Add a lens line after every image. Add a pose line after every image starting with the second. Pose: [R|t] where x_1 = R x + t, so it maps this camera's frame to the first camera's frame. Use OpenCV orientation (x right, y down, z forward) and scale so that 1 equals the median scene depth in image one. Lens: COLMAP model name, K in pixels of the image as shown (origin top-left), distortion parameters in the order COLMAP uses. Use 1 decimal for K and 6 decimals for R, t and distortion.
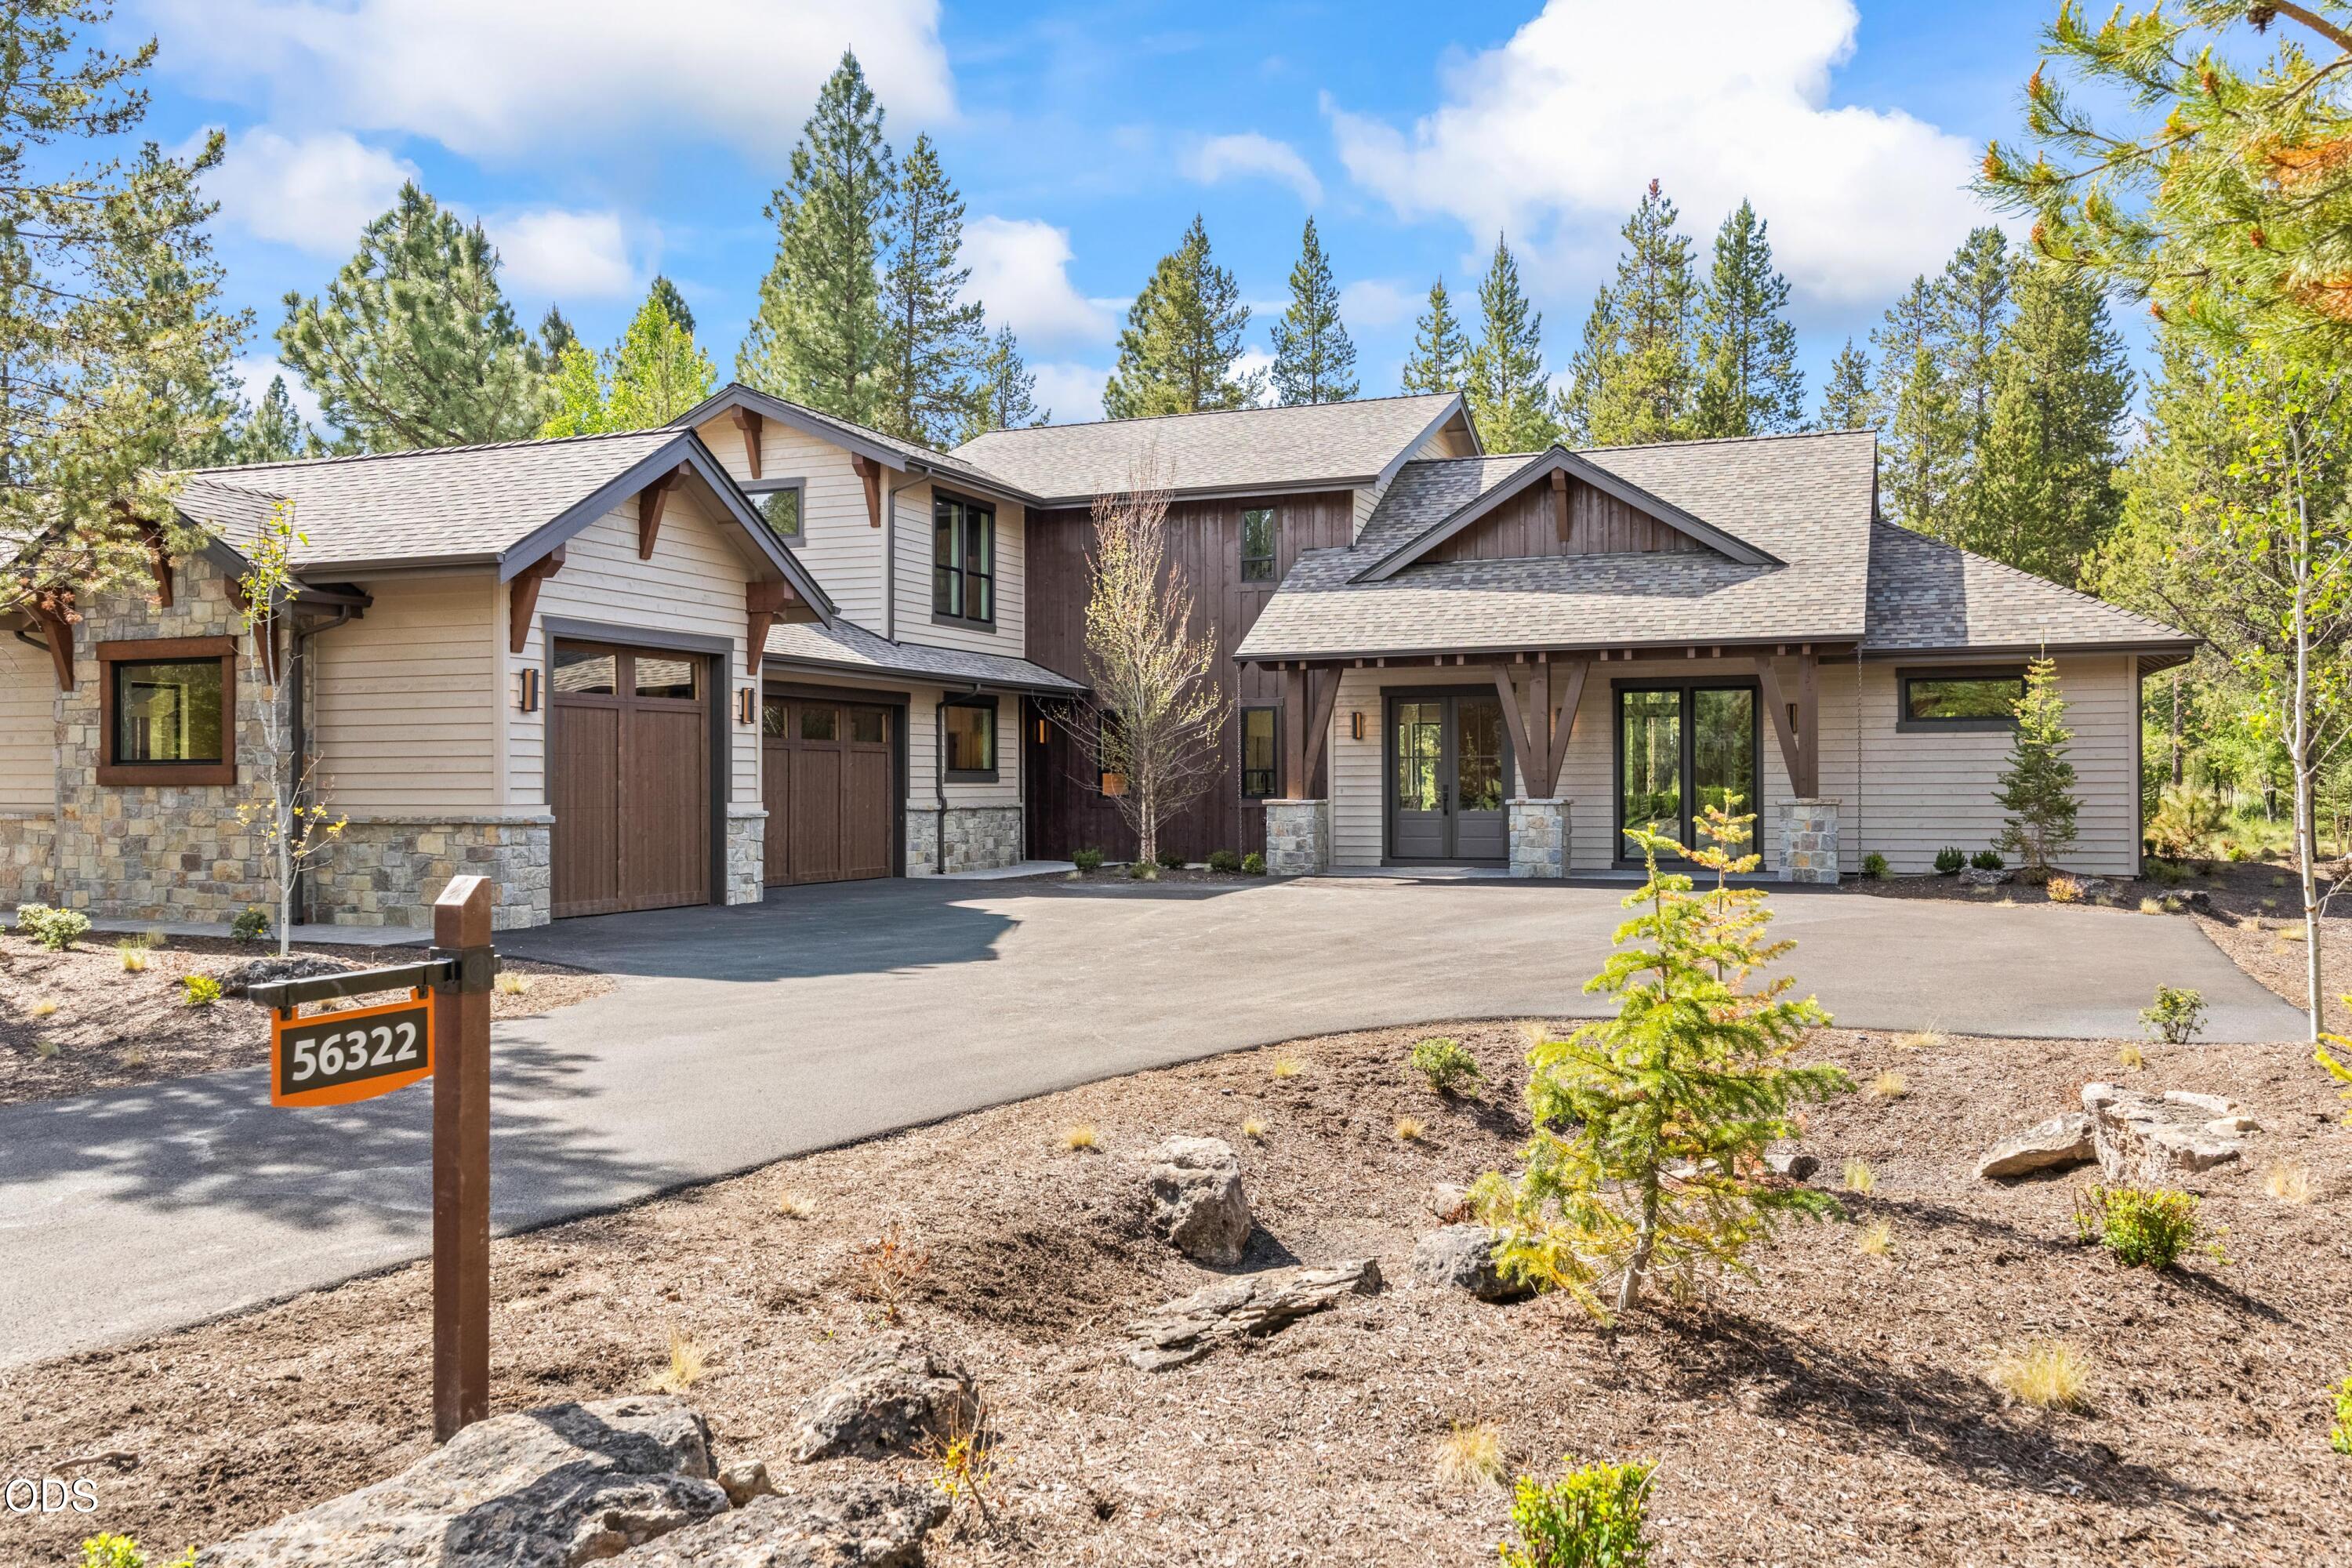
lens RADIAL K [[1784.4, 0, 1176.0], [0, 1784.4, 784.0], [0, 0, 1]] dist [0.024655, -0.000128]
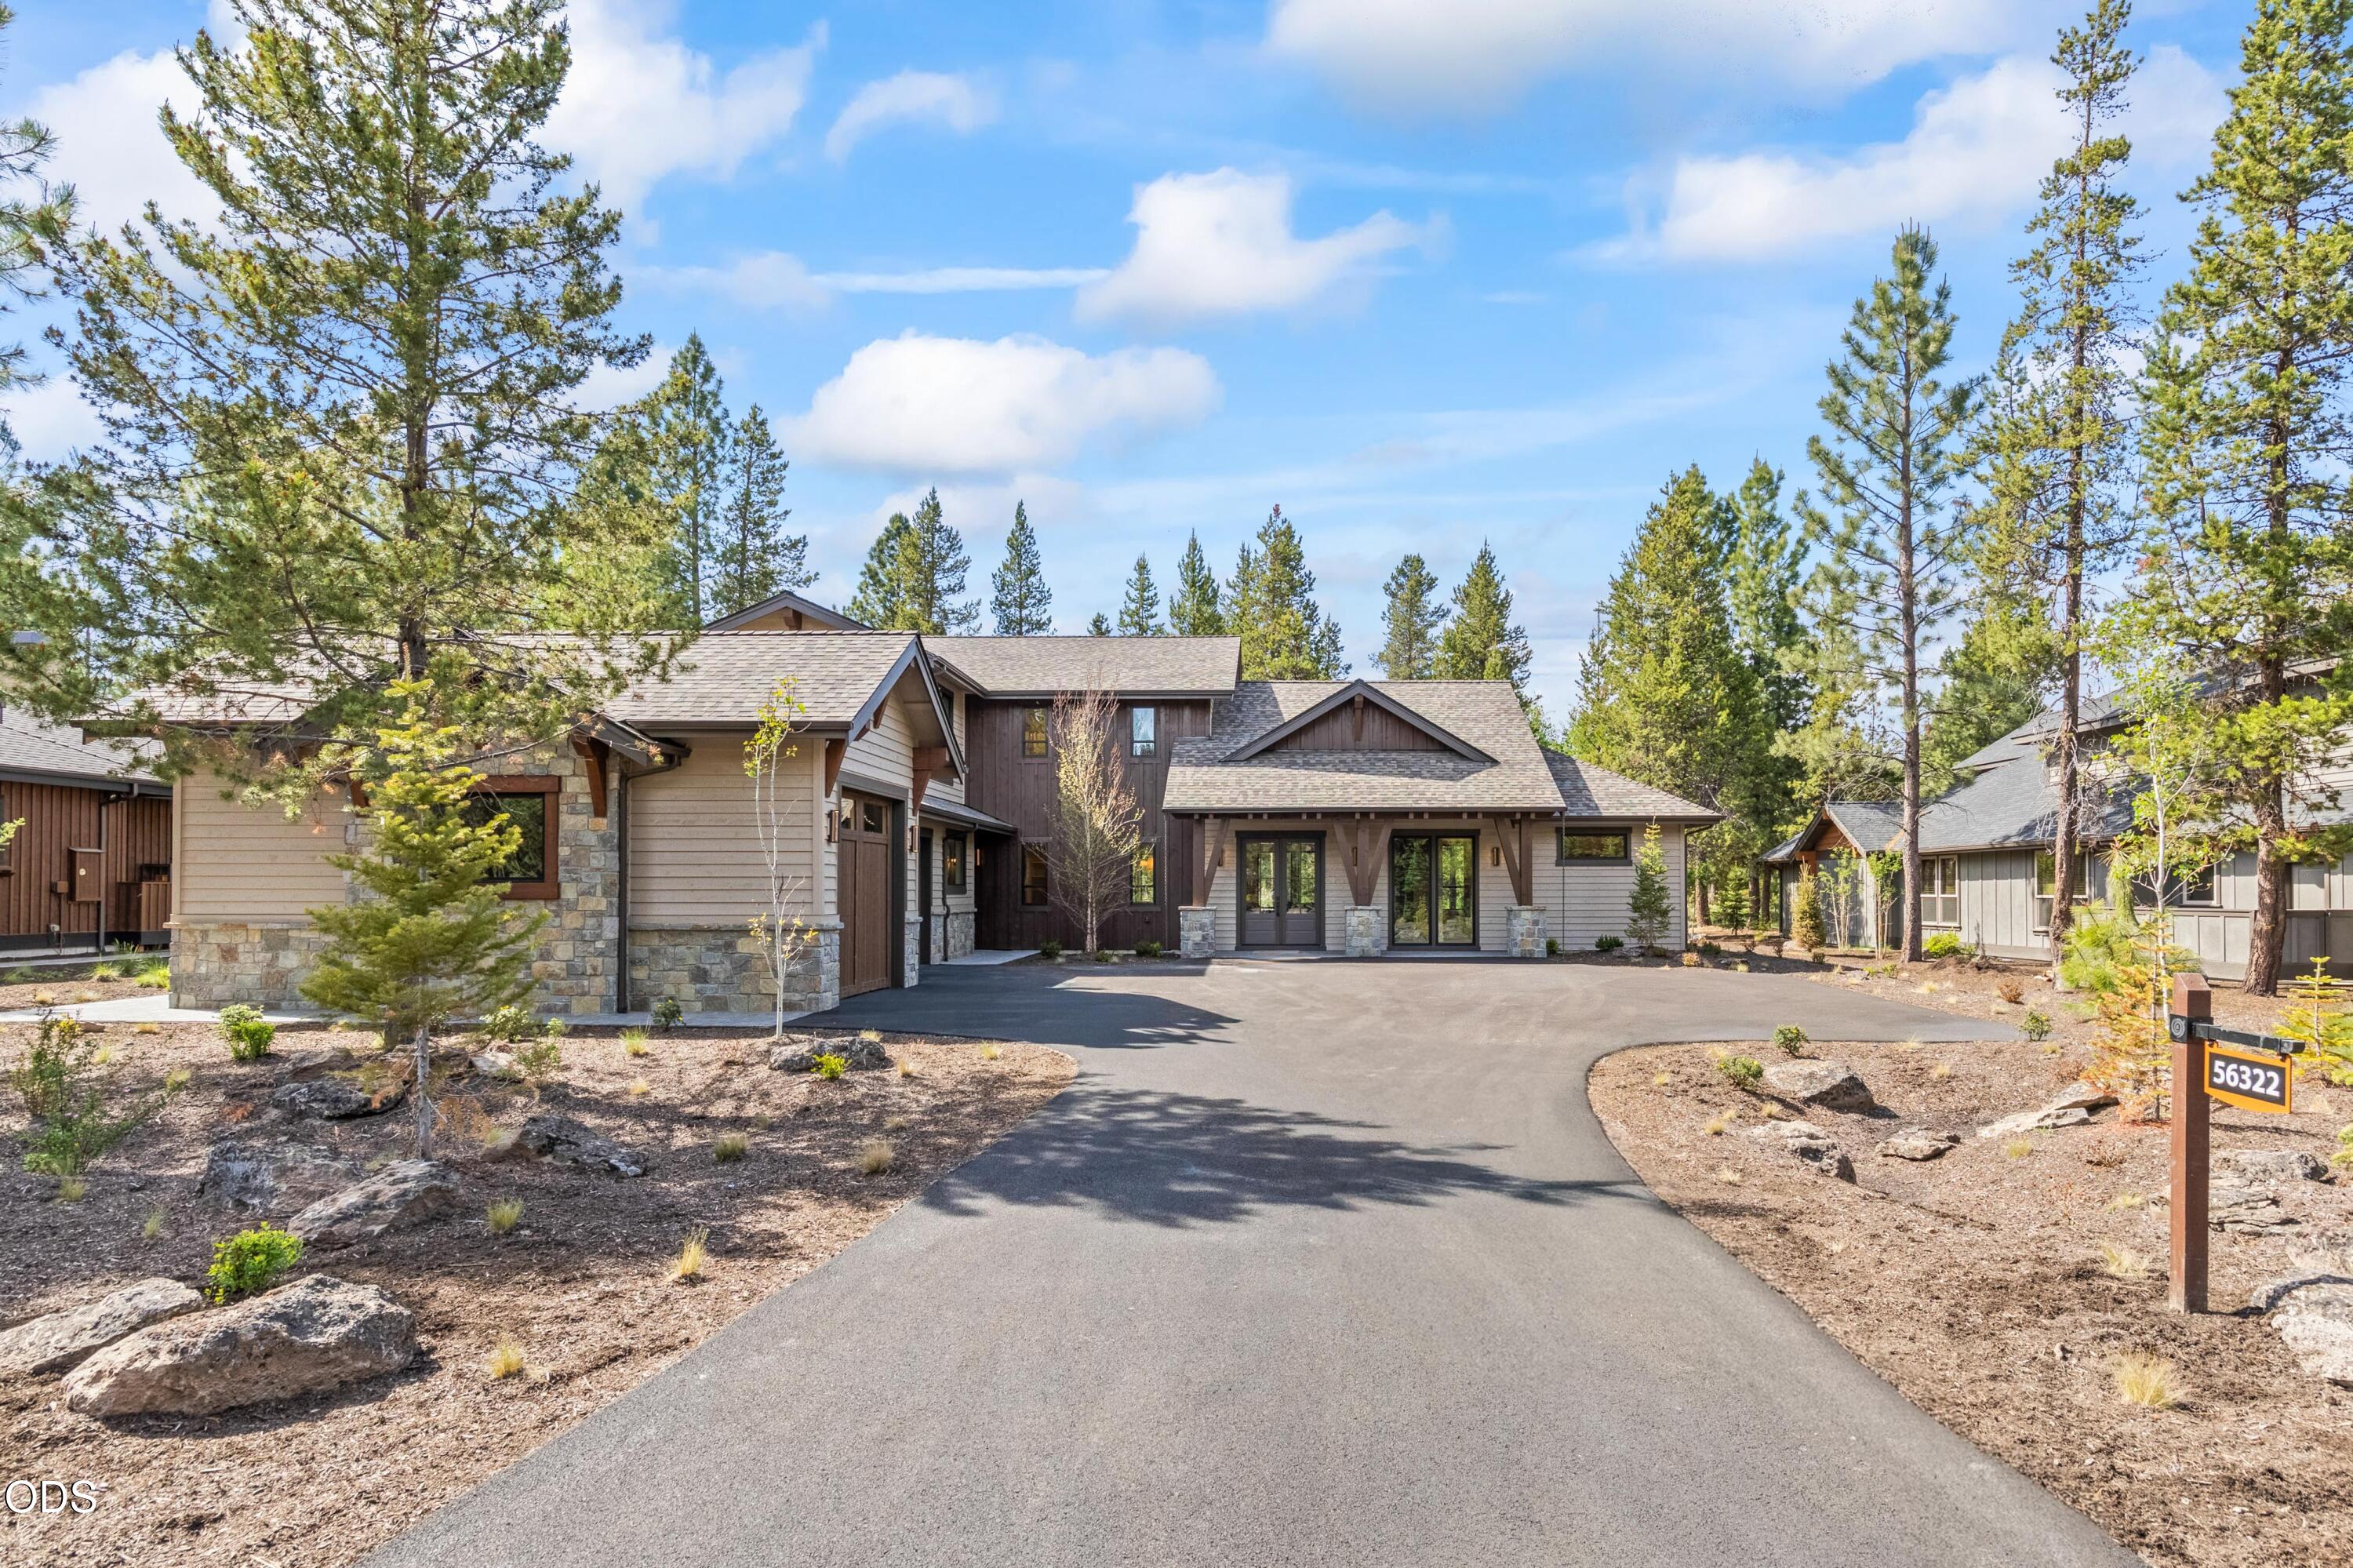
lens RADIAL K [[1228.7, 0, 1178.0], [0, 1228.7, 889.9], [0, 0, 1]] dist [0.017278, 0.000084]
pose [[0.934262, 0.002962, 0.356574, -0.315221], [-0.003026, 0.999995, -0.000378, -0.004821], [-0.356574, -0.000726, 0.934267, 0.053904]]
